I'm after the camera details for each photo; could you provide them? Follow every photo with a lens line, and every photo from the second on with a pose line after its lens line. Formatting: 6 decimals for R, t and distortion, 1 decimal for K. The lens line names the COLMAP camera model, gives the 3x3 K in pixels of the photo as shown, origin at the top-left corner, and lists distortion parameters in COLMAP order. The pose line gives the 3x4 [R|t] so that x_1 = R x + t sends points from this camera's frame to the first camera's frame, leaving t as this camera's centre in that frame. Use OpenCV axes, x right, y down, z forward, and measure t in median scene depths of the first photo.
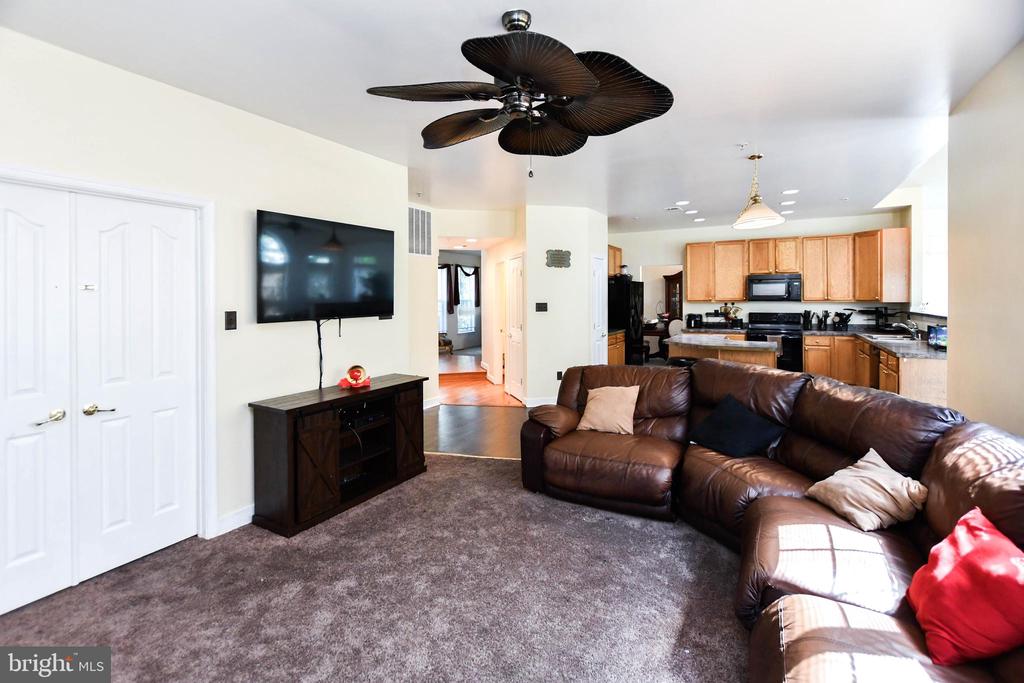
lens RADIAL K [[466.5, 0, 503.2], [0, 466.5, 304.8], [0, 0, 1]] dist [-0.004430, 0.001878]
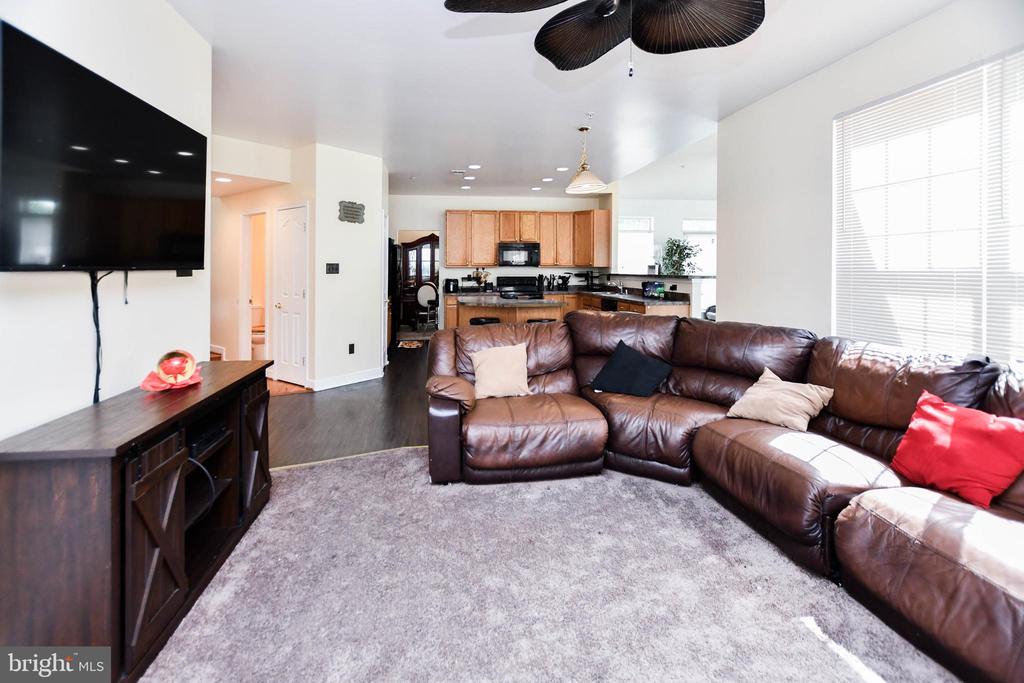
lens RADIAL K [[466.5, 0, 491.4], [0, 466.5, 272.0], [0, 0, 1]] dist [-0.004430, 0.001878]
pose [[0.790394, 0.002716, 0.612593, -0.176055], [0.005773, 0.999913, -0.011881, 0.020014], [-0.612572, 0.012927, 0.790309, 0.145397]]
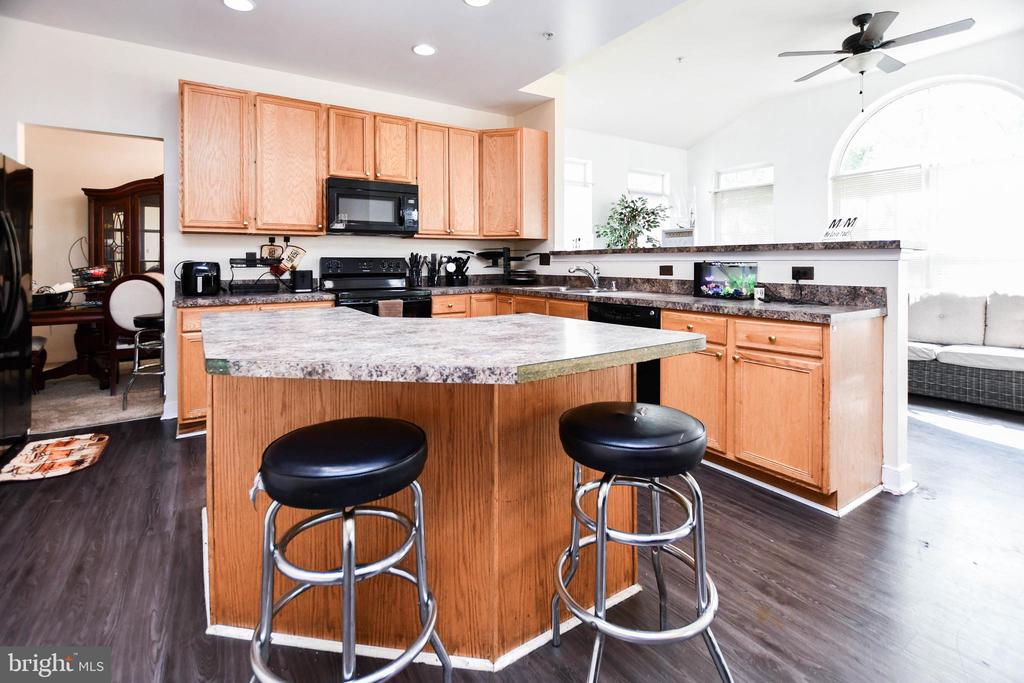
lens RADIAL K [[466.5, 0, 495.7], [0, 466.5, 265.1], [0, 0, 1]] dist [-0.004430, 0.001878]
pose [[0.465256, 0.000168, 0.885176, 0.191830], [0.013254, 0.999887, -0.007157, 0.033254], [-0.885077, 0.015062, 0.465201, 0.661057]]
